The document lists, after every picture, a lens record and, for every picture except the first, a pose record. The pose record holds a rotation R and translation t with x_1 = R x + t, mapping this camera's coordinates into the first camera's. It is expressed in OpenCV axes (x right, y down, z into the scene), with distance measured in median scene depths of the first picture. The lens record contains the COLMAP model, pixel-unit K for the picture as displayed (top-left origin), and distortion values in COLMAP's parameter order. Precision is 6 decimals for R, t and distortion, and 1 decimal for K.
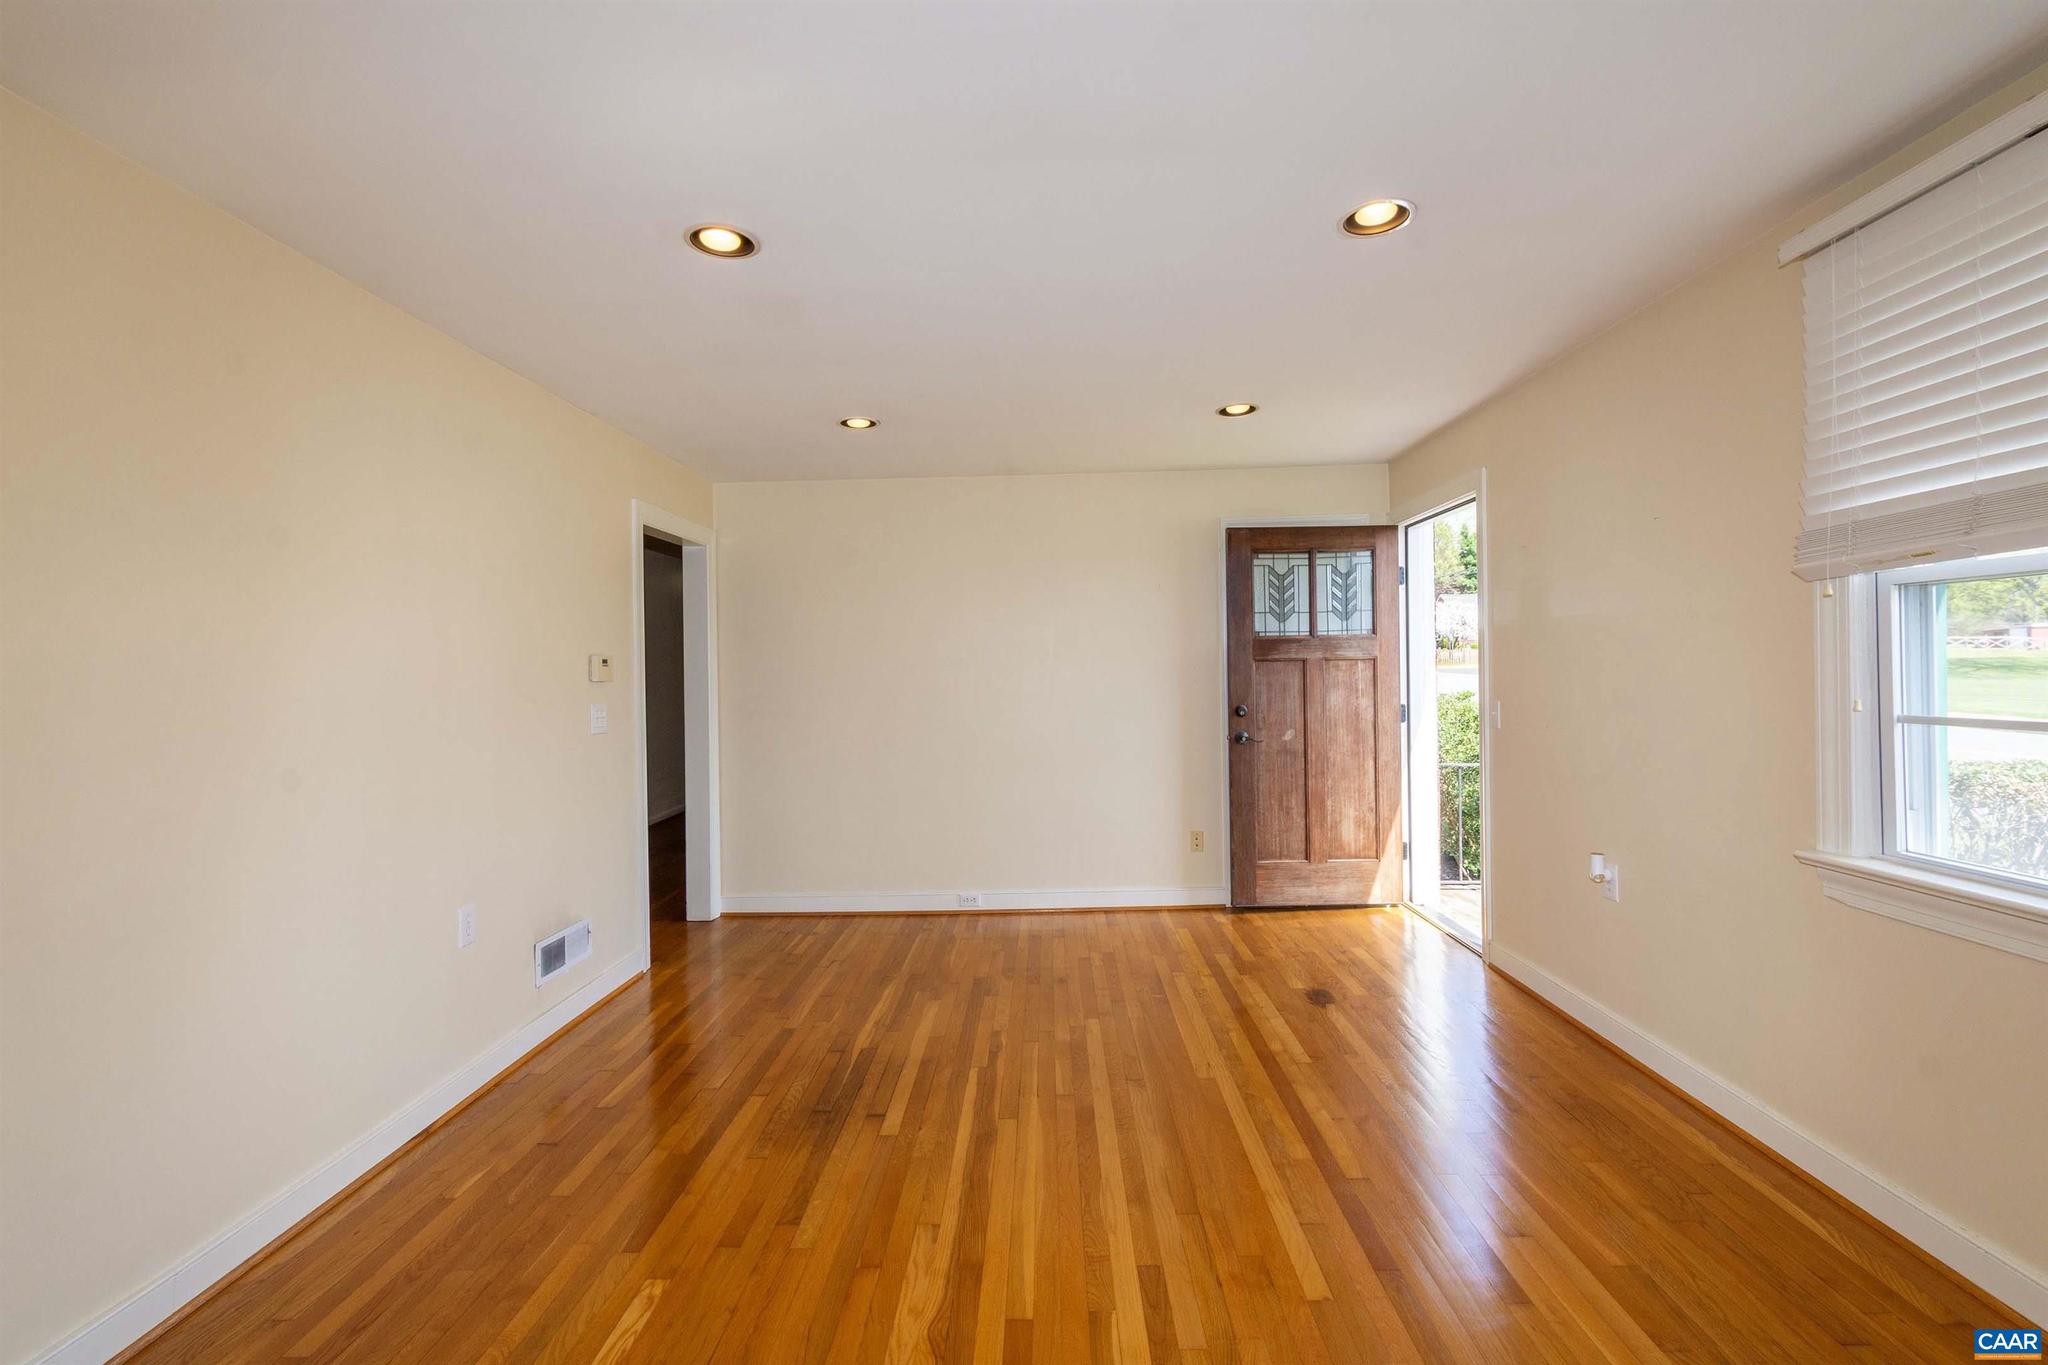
lens RADIAL K [[897.6, 0, 1023.9], [0, 897.6, 675.8], [0, 0, 1]] dist [-0.001177, -0.000800]
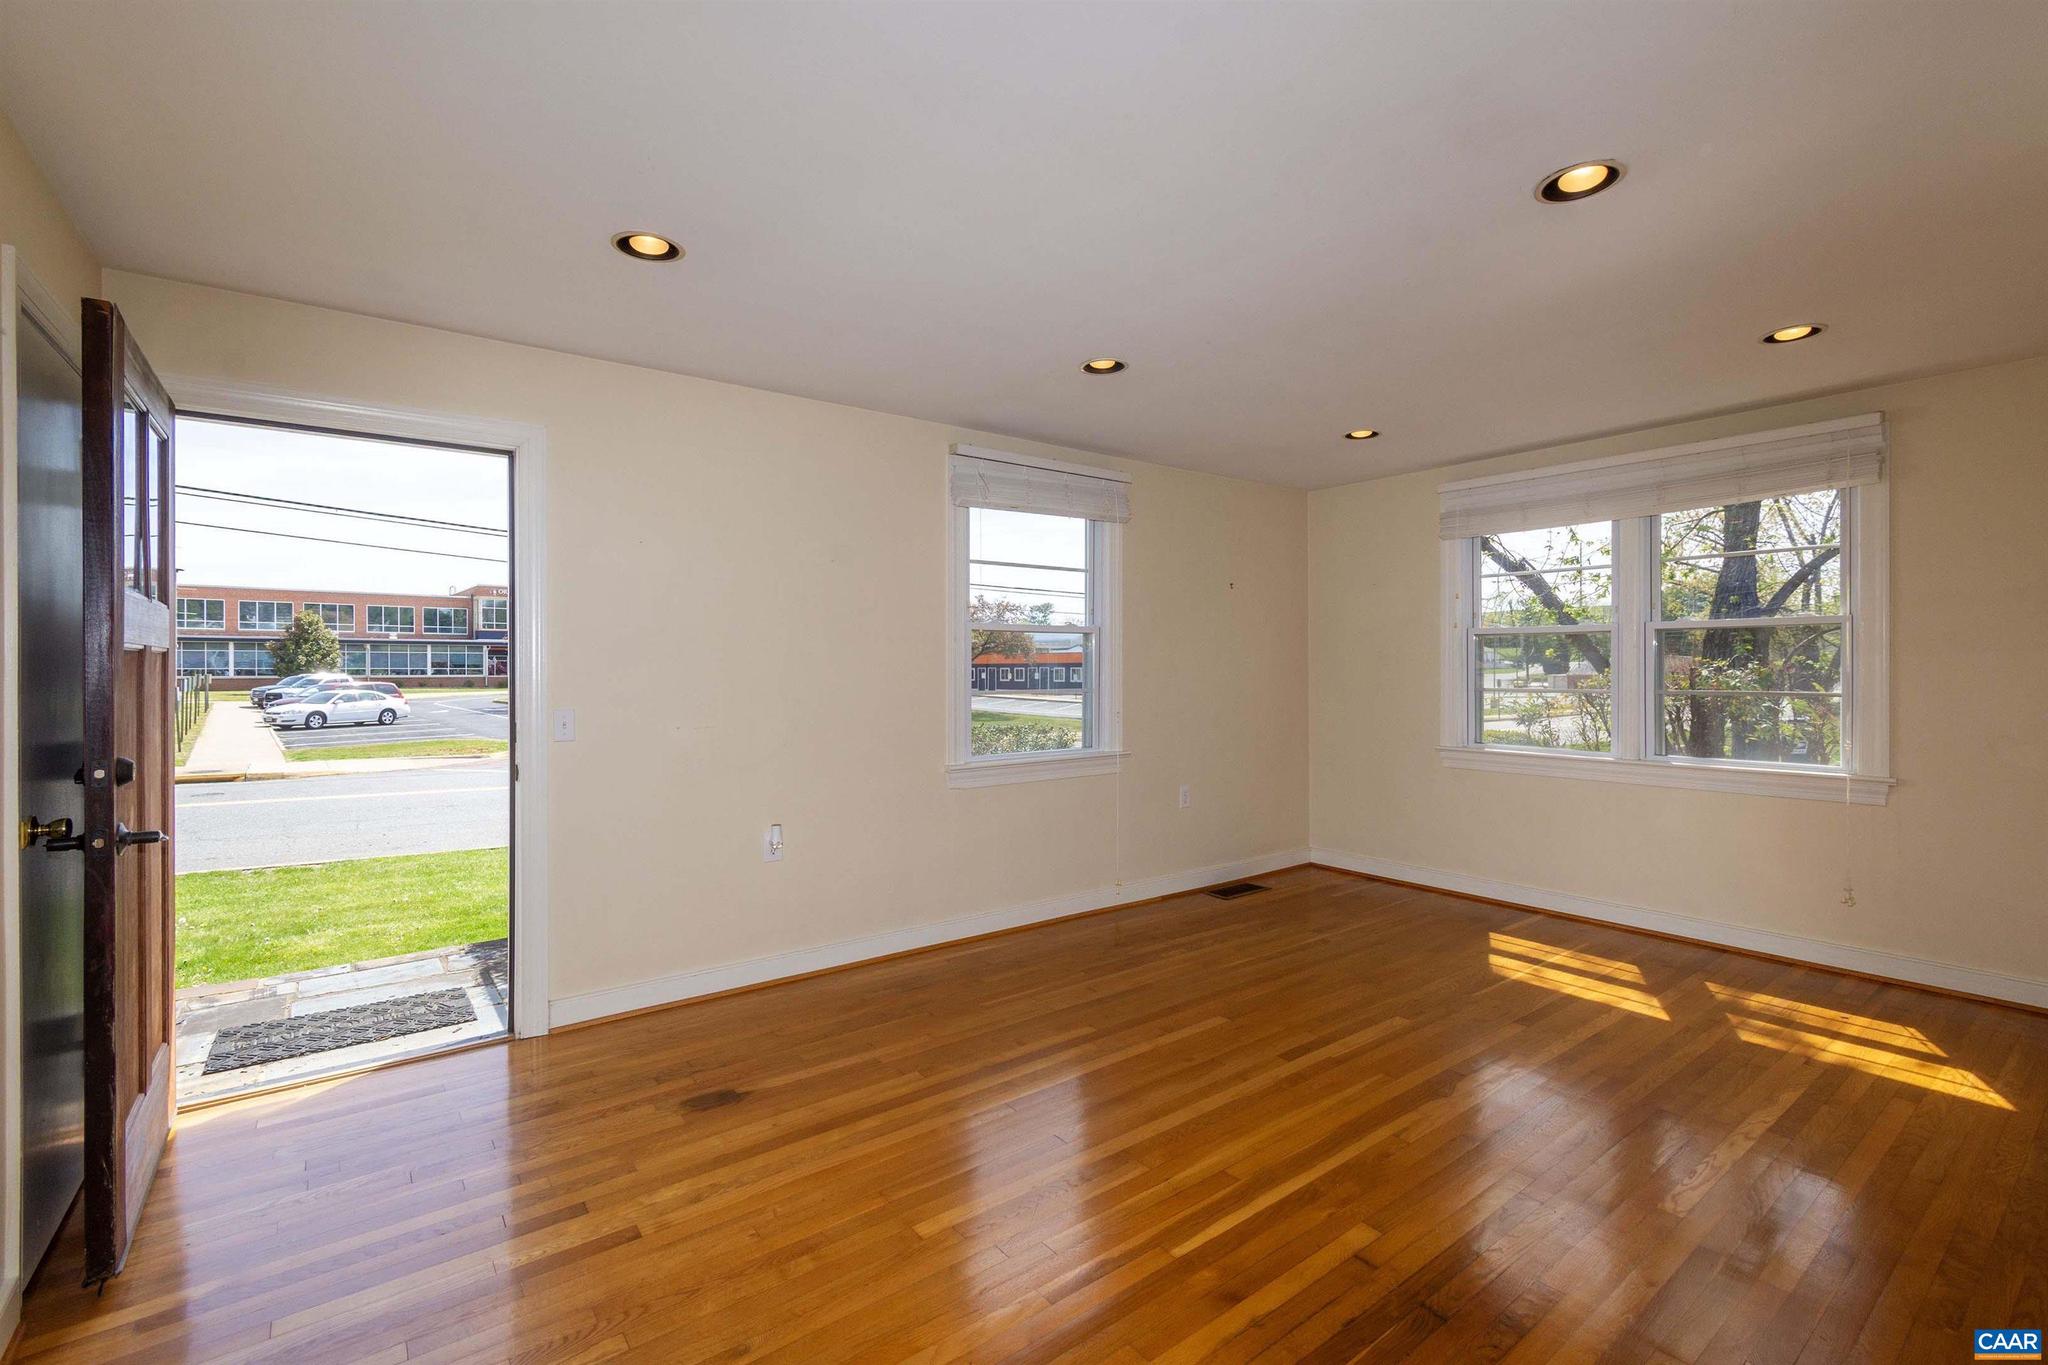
lens RADIAL K [[897.6, 0, 1023.9], [0, 897.6, 680.8], [0, 0, 1]] dist [-0.001177, -0.000800]
pose [[-0.622434, 0.022680, 0.782344, -0.563208], [0.019376, 0.999720, -0.013566, 0.027508], [-0.782433, 0.006714, -0.622699, 1.644489]]
